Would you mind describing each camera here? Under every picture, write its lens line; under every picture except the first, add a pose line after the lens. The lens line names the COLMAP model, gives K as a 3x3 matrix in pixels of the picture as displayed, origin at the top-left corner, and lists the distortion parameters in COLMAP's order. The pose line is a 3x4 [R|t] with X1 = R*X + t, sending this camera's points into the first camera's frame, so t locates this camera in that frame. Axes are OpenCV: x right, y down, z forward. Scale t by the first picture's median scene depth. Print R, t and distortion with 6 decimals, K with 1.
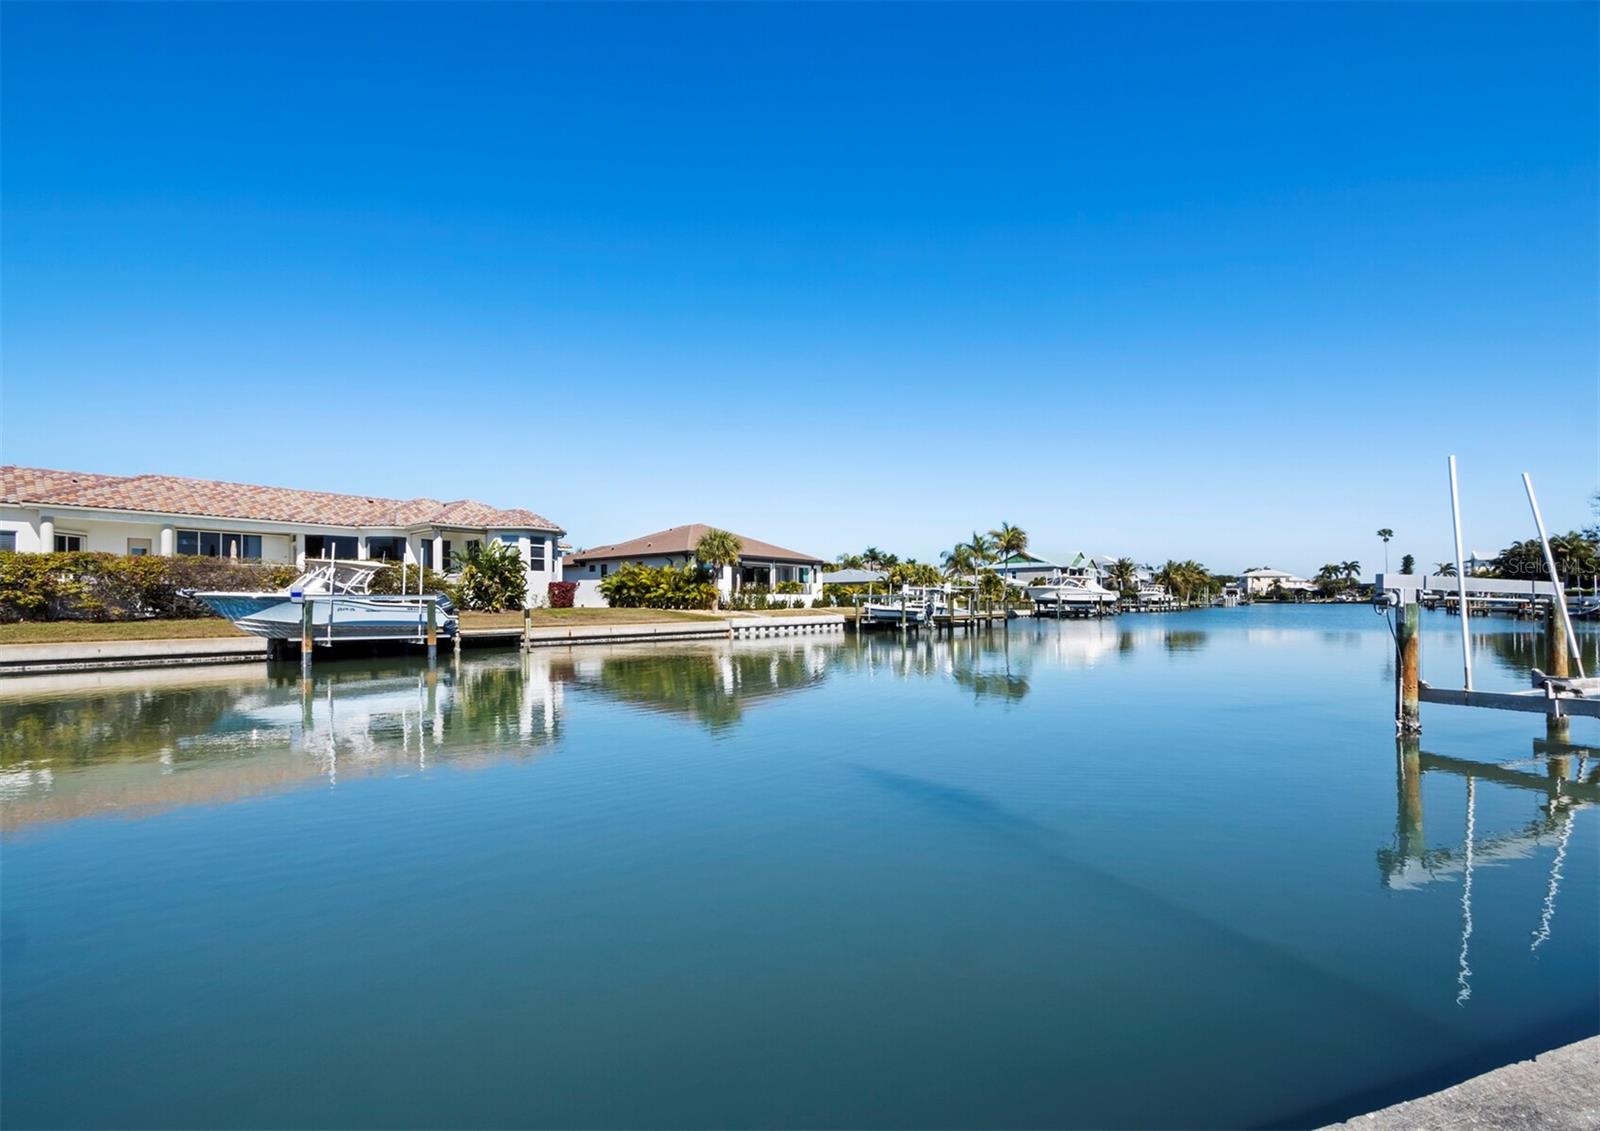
lens RADIAL K [[660.4, 0, 800.0], [0, 660.4, 599.0], [0, 0, 1]] dist [-0.004559, 0.000004]
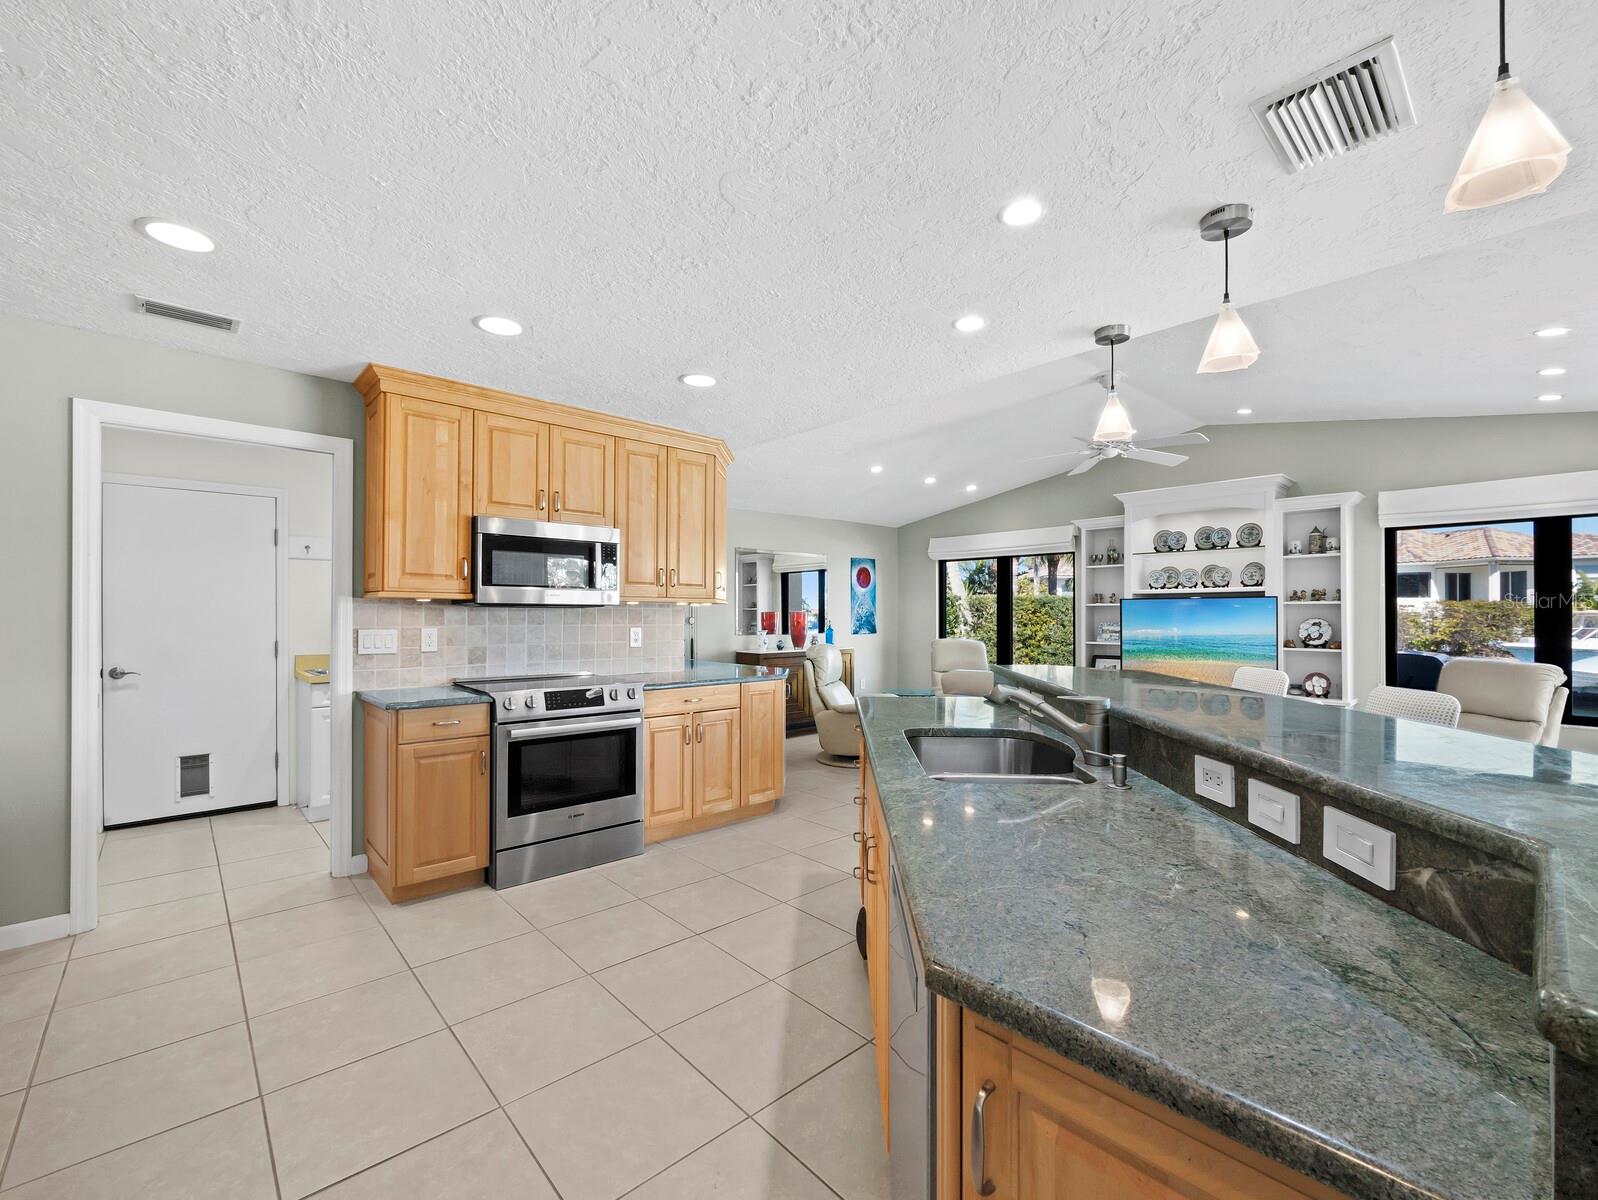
lens RADIAL K [[677.6, 0, 802.0], [0, 677.6, 611.7], [0, 0, 1]] dist [-0.012738, 0.003971]
pose [[0.645520, 0.002361, -0.763740, -0.368097], [-0.002657, 0.999996, 0.000847, -0.027580], [0.763739, 0.001482, 0.645524, -0.306643]]
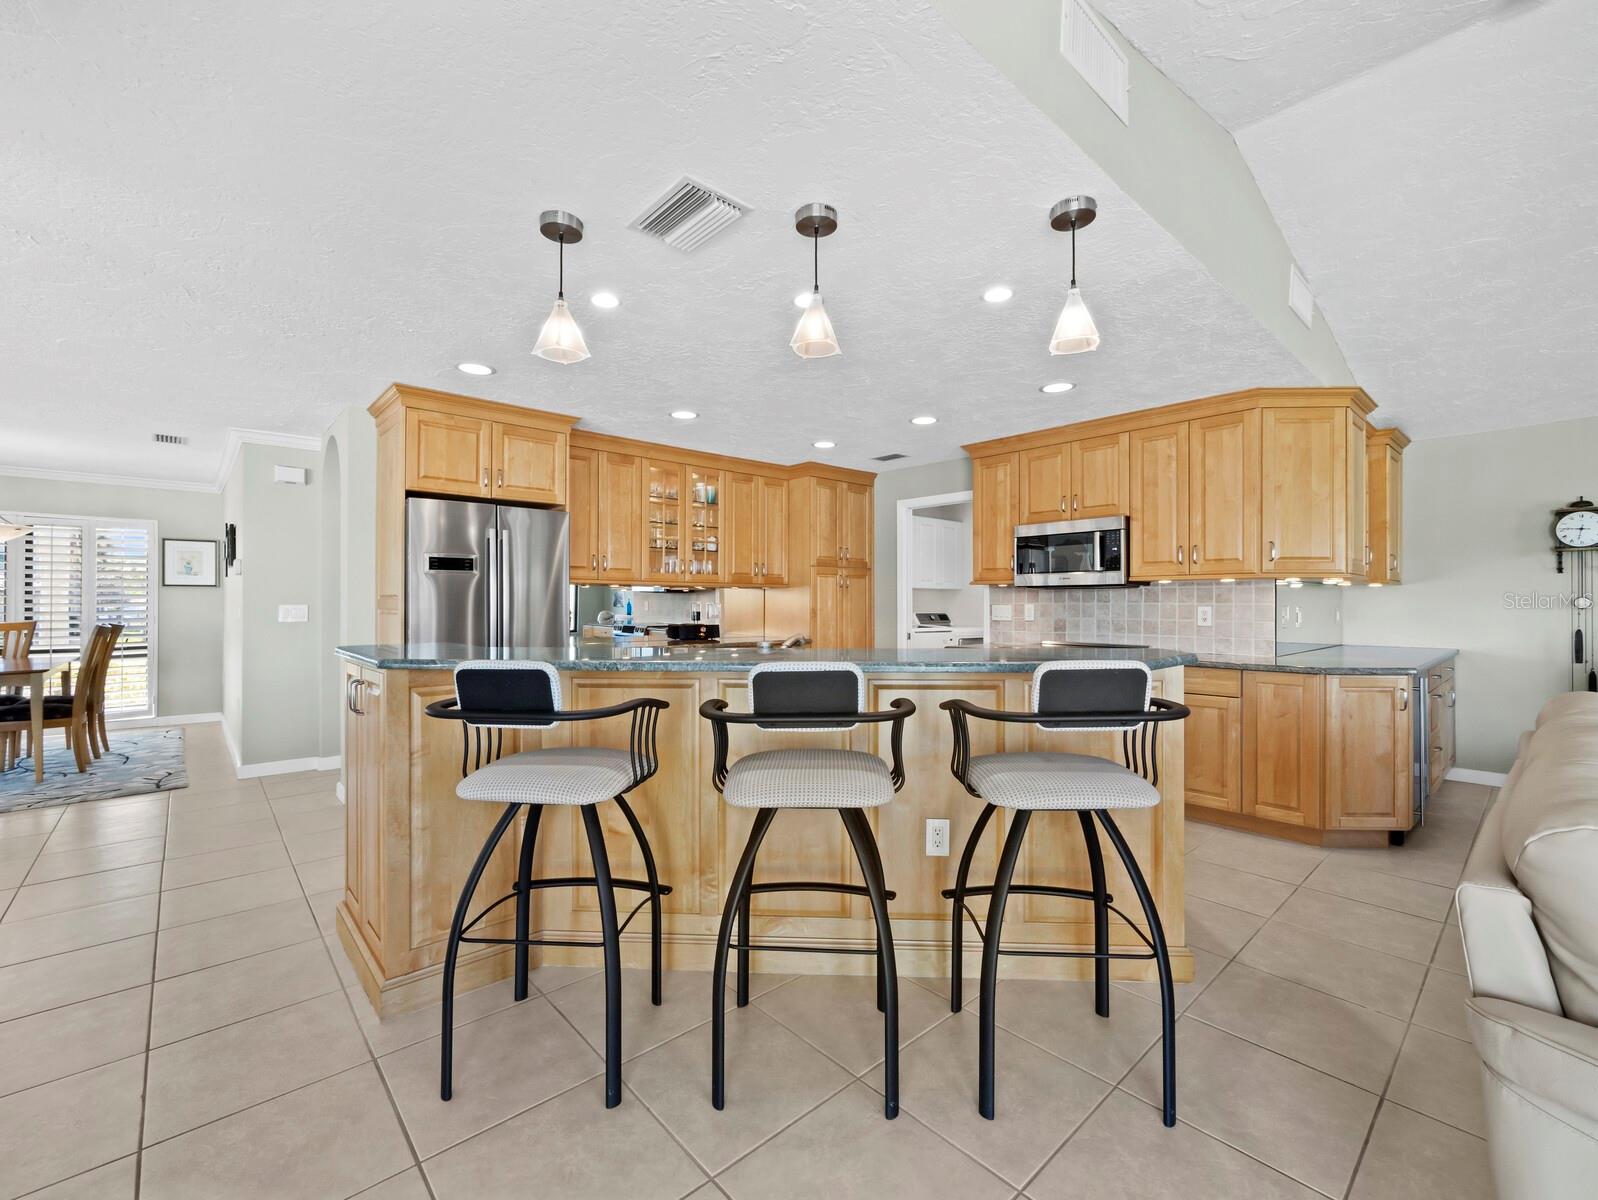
lens RADIAL K [[677.6, 0, 802.1], [0, 677.6, 595.7], [0, 0, 1]] dist [-0.012738, 0.003971]
pose [[-0.765131, -0.001264, -0.643874, -0.354457], [0.006692, 0.999928, -0.009916, -0.026239], [0.643840, -0.011896, -0.765068, -0.233464]]
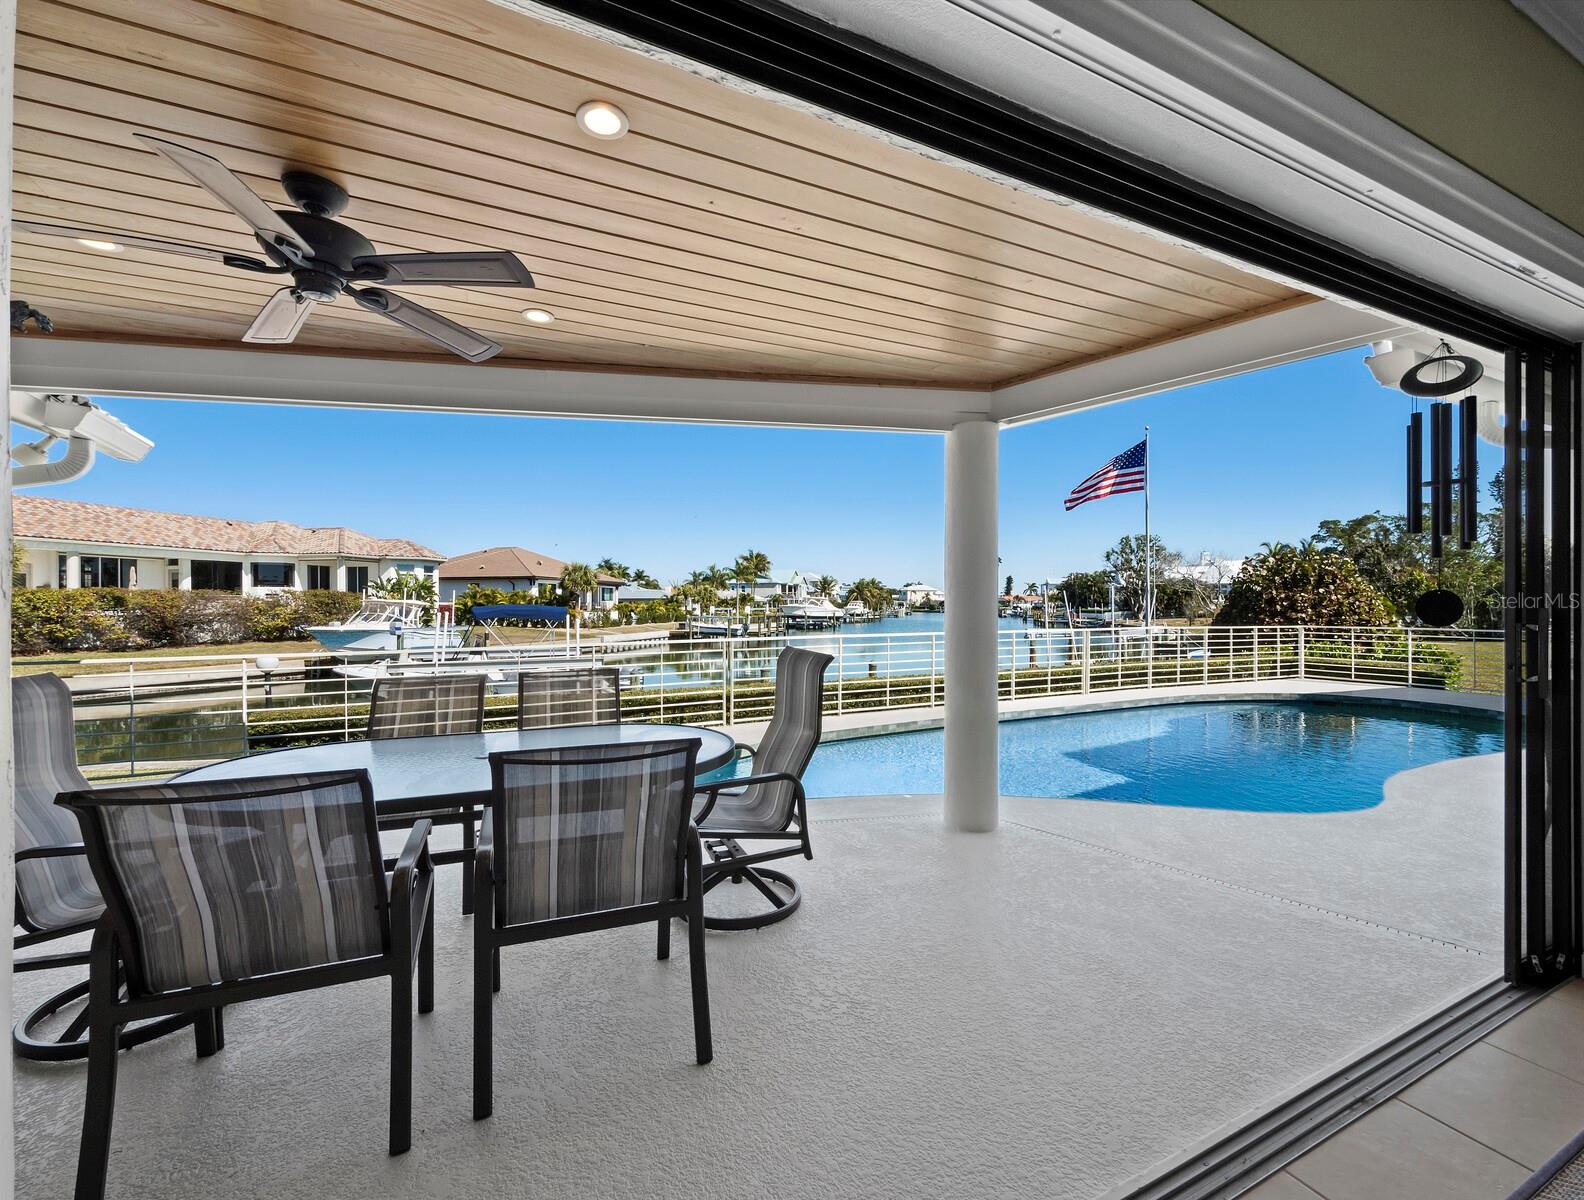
lens RADIAL K [[672.7, 0, 783.5], [0, 672.7, 614.6], [0, 0, 1]] dist [-0.001291, -0.000300]
pose [[0.911590, 0.001039, 0.411099, -0.273112], [-0.007211, 0.999883, 0.013463, -0.026371], [-0.411037, -0.015238, 0.911491, -0.266382]]
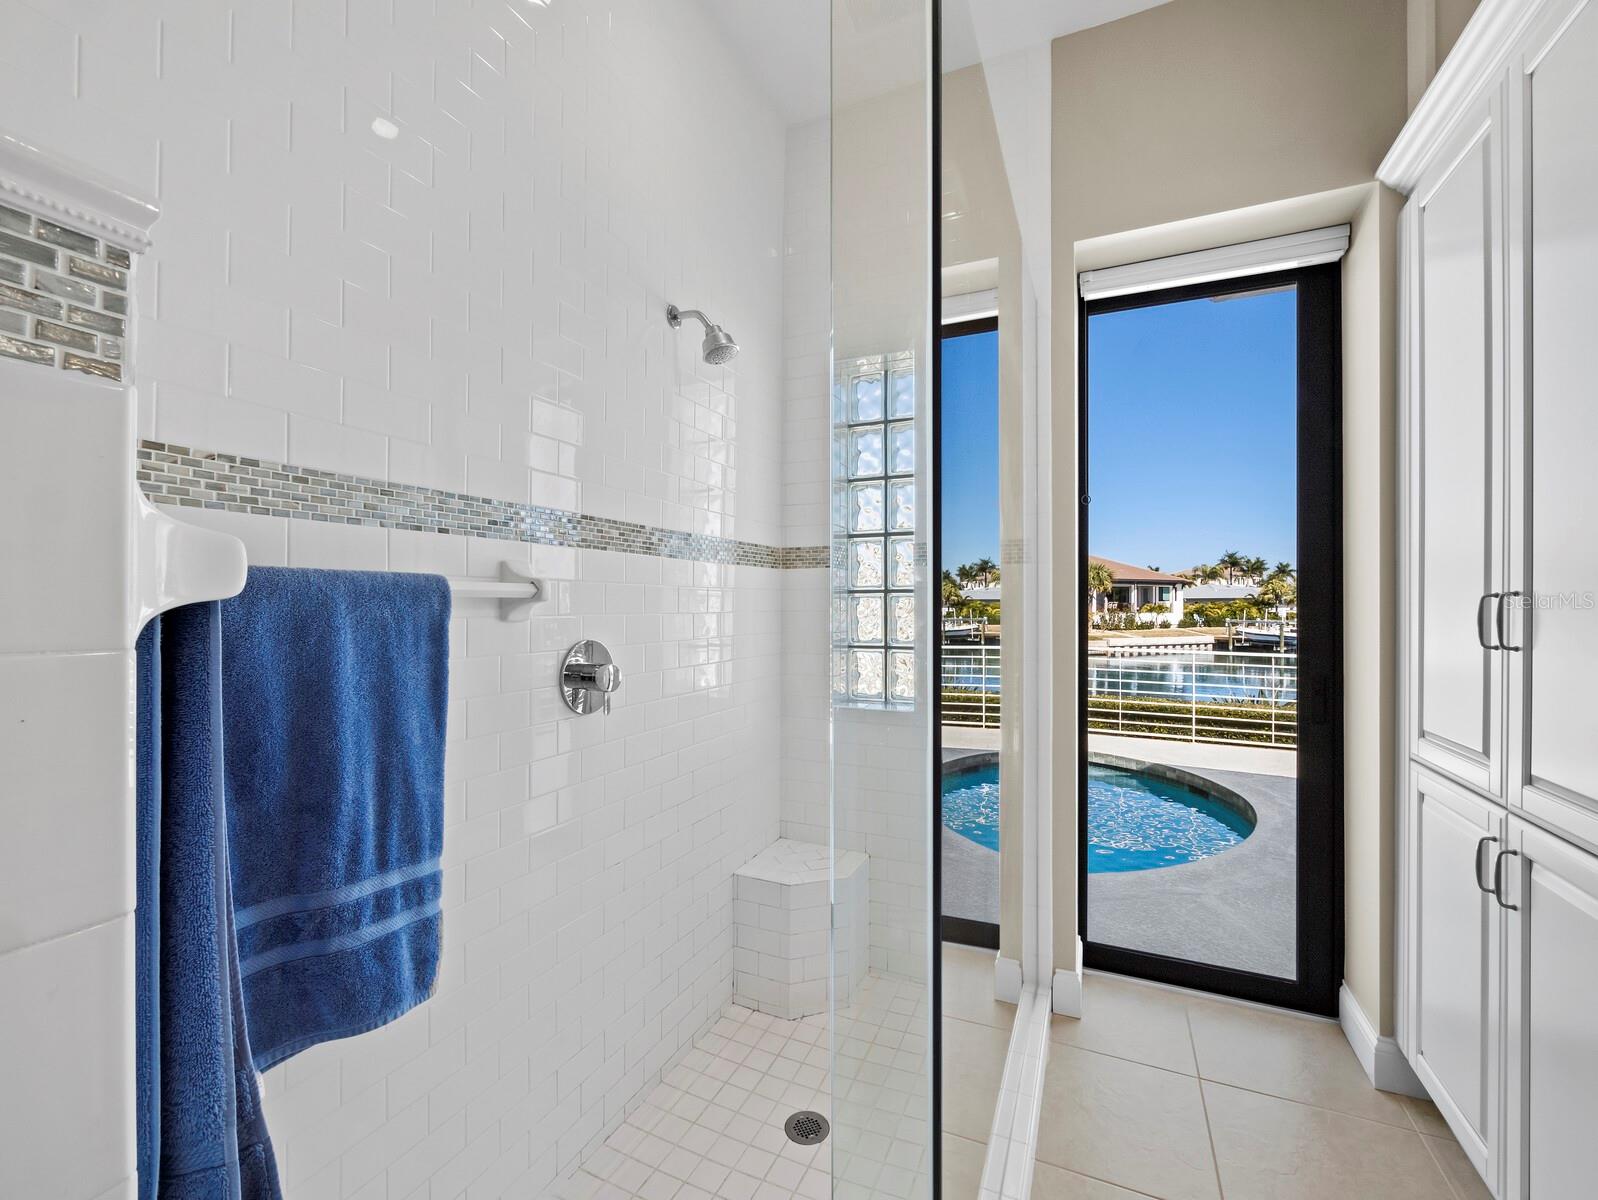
lens RADIAL K [[677.6, 0, 809.1], [0, 677.6, 603.7], [0, 0, 1]] dist [-0.012738, 0.003971]
pose [[0.903202, 0.008526, -0.429131, -0.059902], [-0.007195, 0.999963, 0.004724, -0.030364], [0.429155, -0.001179, 0.903230, -0.284166]]
